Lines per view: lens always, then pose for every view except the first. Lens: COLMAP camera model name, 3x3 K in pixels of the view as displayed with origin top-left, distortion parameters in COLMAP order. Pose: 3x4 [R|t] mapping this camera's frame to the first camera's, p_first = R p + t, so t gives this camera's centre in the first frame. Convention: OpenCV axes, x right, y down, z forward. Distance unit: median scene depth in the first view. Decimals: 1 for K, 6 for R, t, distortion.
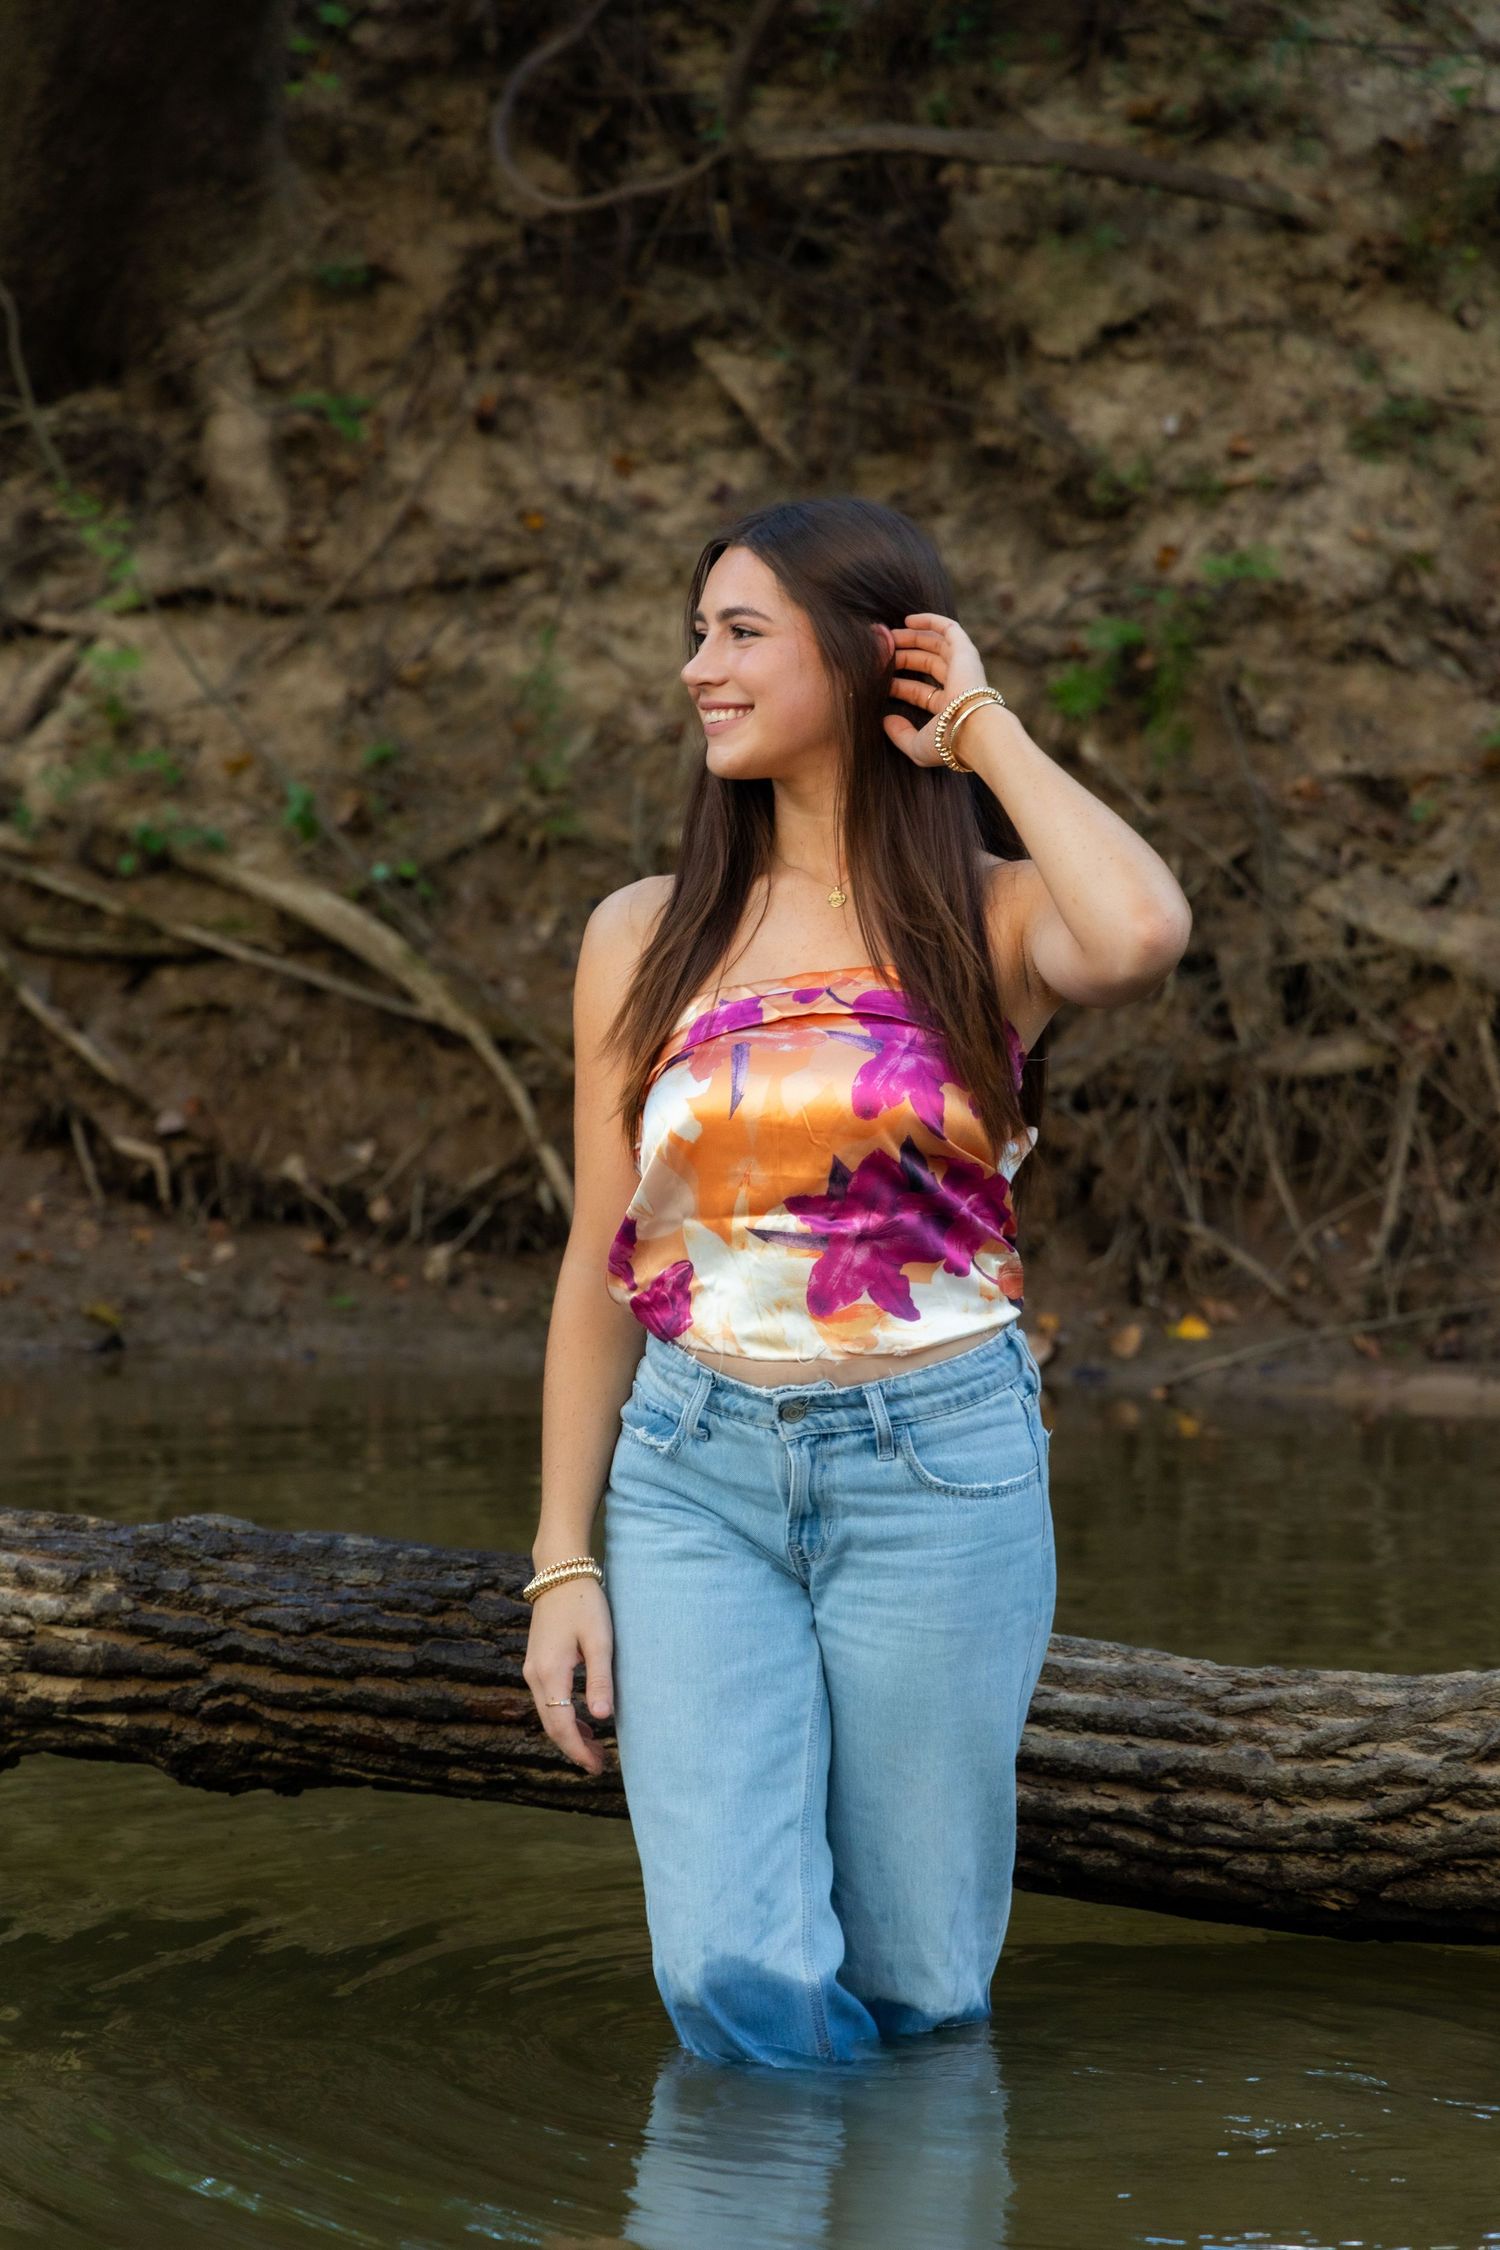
lens RADIAL K [[6798.8, 0, 762.2], [0, 6798.8, 1114.7], [0, 0, 1]] dist [0.157550, 0.000000]
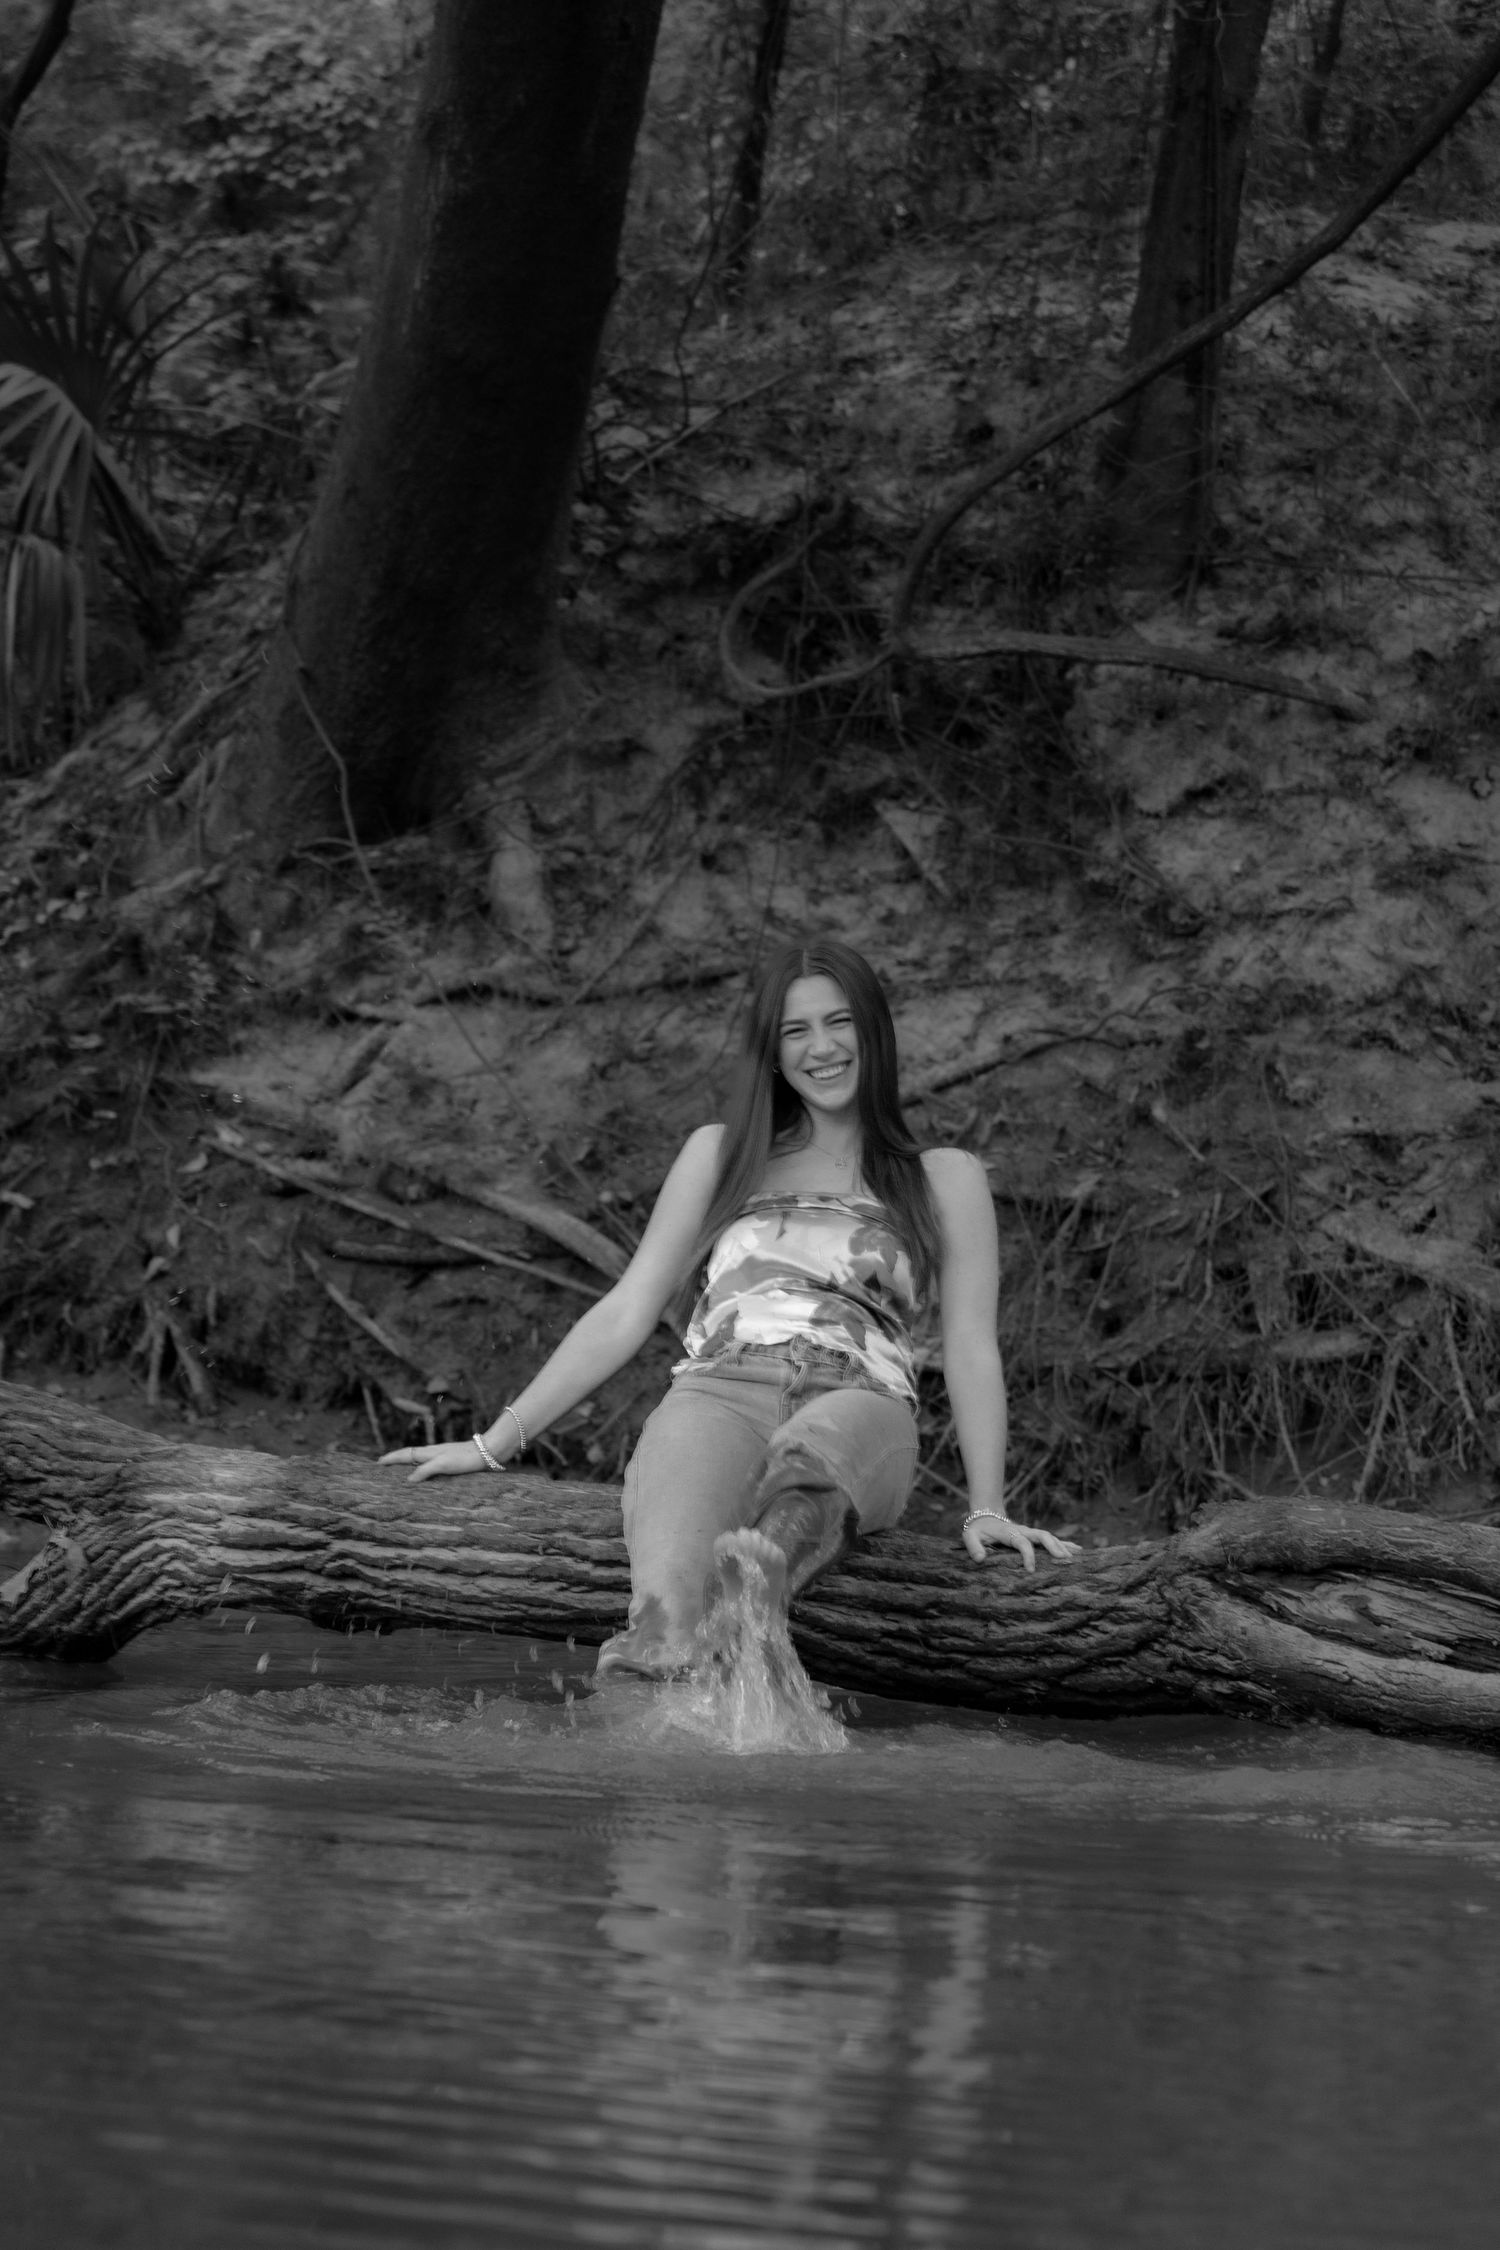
lens RADIAL K [[6798.8, 0, 742.0], [0, 6798.8, 1129.9], [0, 0, 1]] dist [0.157550, 0.000000]
pose [[0.997138, 0.017096, -0.073648, 0.063007], [-0.023332, 0.996136, -0.084669, 0.058930], [0.071916, 0.086145, 0.993684, -0.273806]]
